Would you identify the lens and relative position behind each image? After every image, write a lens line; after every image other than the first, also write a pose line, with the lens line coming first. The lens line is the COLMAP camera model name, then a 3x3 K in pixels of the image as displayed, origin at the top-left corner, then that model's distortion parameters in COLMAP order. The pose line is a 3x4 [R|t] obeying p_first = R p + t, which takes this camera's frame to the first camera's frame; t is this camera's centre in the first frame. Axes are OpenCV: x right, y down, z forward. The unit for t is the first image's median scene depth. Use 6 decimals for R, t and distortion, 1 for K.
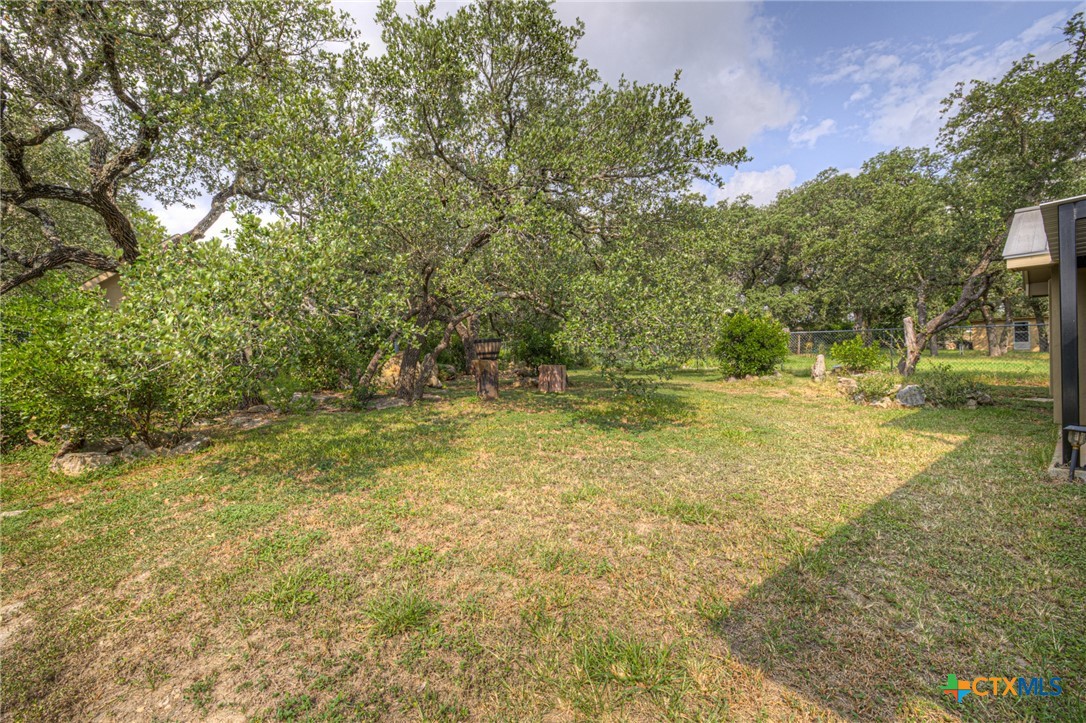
lens RADIAL K [[465.3, 0, 542.5], [0, 465.3, 363.0], [0, 0, 1]] dist [-0.039418, 0.013160]
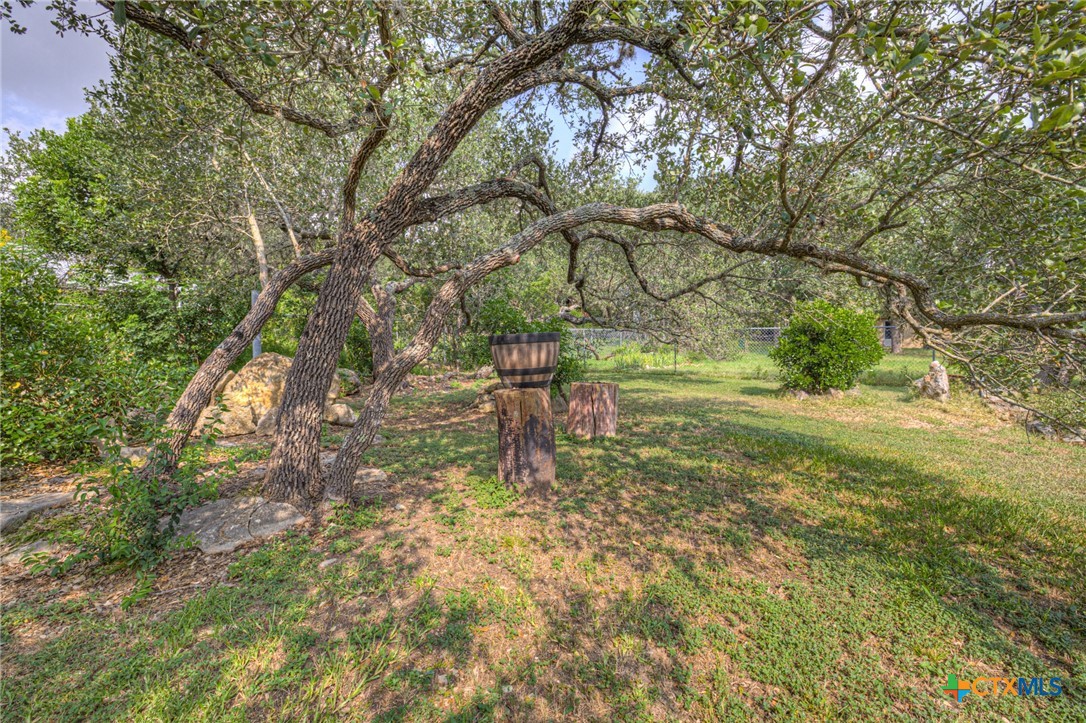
lens RADIAL K [[465.3, 0, 542.5], [0, 465.3, 363.0], [0, 0, 1]] dist [-0.039418, 0.013160]
pose [[0.965931, -0.000540, 0.258800, -0.173200], [-0.005599, 0.999720, 0.022986, -0.028755], [-0.258740, -0.023652, 0.965657, 0.519430]]
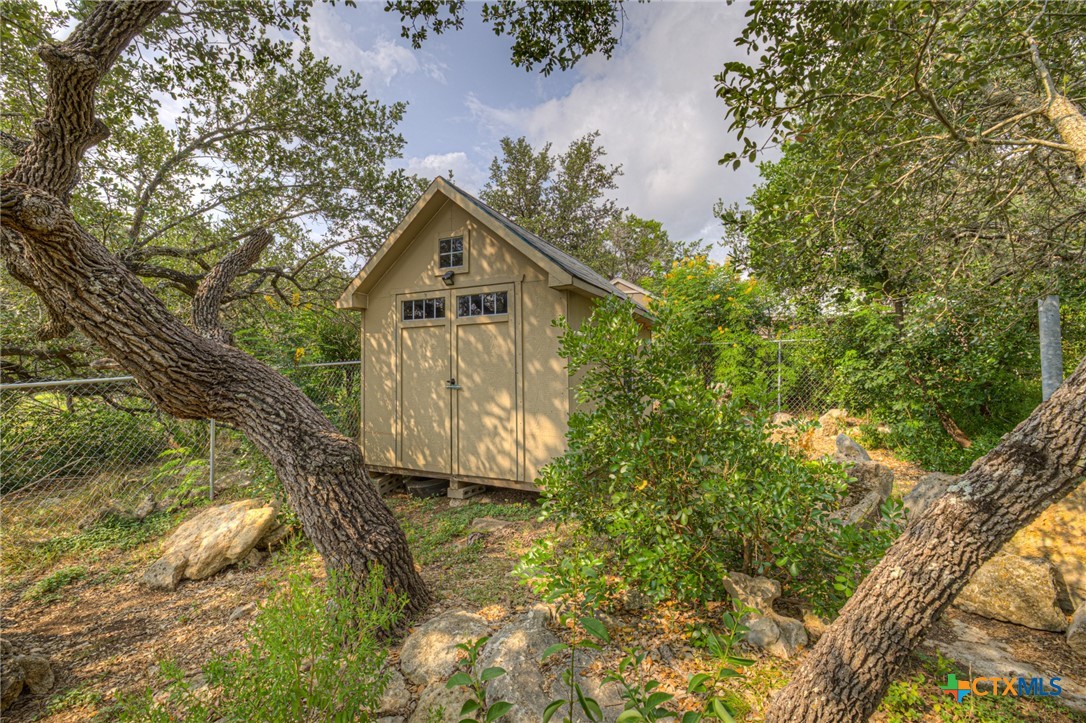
lens RADIAL K [[465.3, 0, 542.5], [0, 465.3, 363.0], [0, 0, 1]] dist [-0.039418, 0.013160]
pose [[0.436768, -0.016986, -0.899414, -0.285937], [0.006531, 0.999855, -0.015712, -0.069377], [0.899551, 0.000989, 0.436816, 0.842826]]
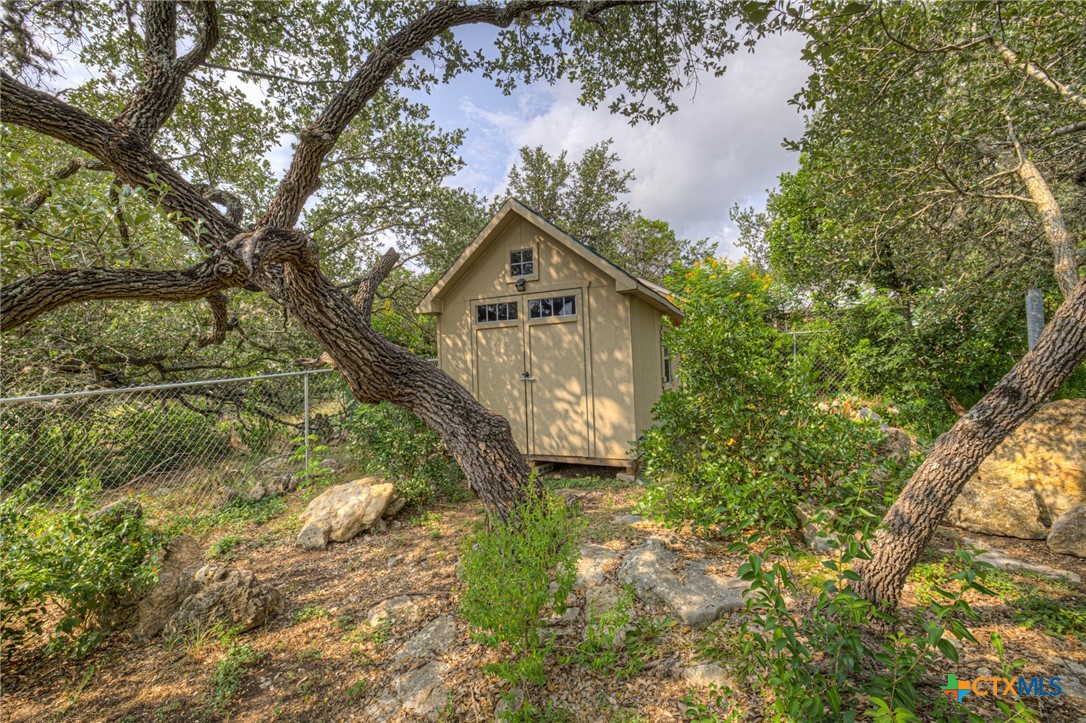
lens RADIAL K [[465.3, 0, 542.5], [0, 465.3, 363.0], [0, 0, 1]] dist [-0.039418, 0.013160]
pose [[0.440117, -0.026128, -0.897560, -0.243350], [0.032415, 0.999387, -0.013197, -0.062941], [0.897355, -0.023286, 0.440695, 0.720809]]
